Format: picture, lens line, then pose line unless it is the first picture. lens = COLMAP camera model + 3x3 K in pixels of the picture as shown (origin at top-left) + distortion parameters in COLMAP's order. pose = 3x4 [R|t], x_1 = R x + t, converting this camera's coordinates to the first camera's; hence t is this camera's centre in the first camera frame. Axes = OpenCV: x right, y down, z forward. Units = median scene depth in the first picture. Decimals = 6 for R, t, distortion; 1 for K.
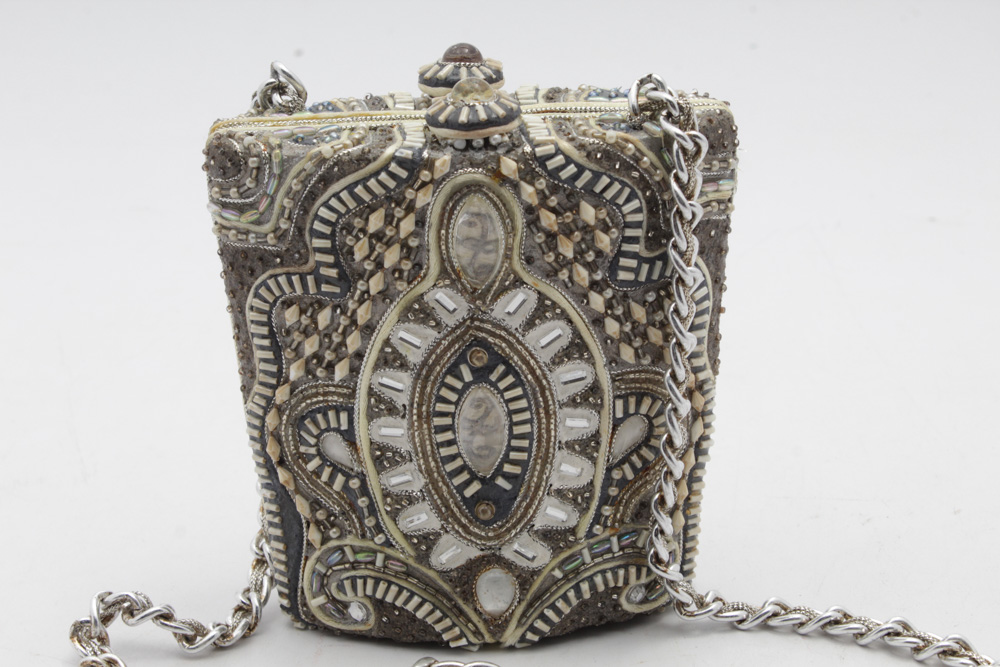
lens RADIAL K [[1811.4, 0, 522.8], [0, 1811.4, 348.4], [0, 0, 1]] dist [0.036762, 0.000000]
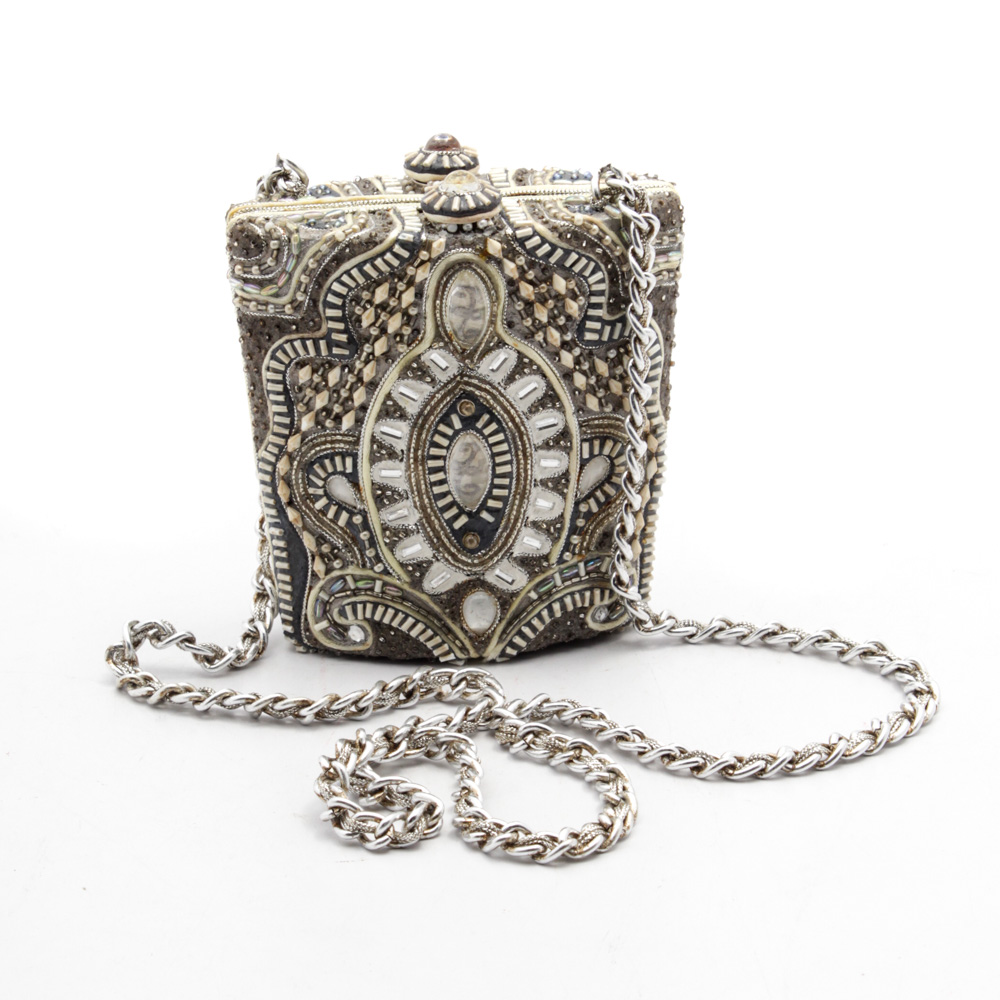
lens RADIAL K [[2801.7, 0, 500.0], [0, 2801.7, 497.5], [0, 0, 1]] dist [-0.004239, 0.000000]
pose [[0.997881, -0.018199, 0.062463, -0.115839], [0.016059, 0.999272, 0.034596, 0.000406], [-0.063047, -0.033520, 0.997448, -0.798345]]
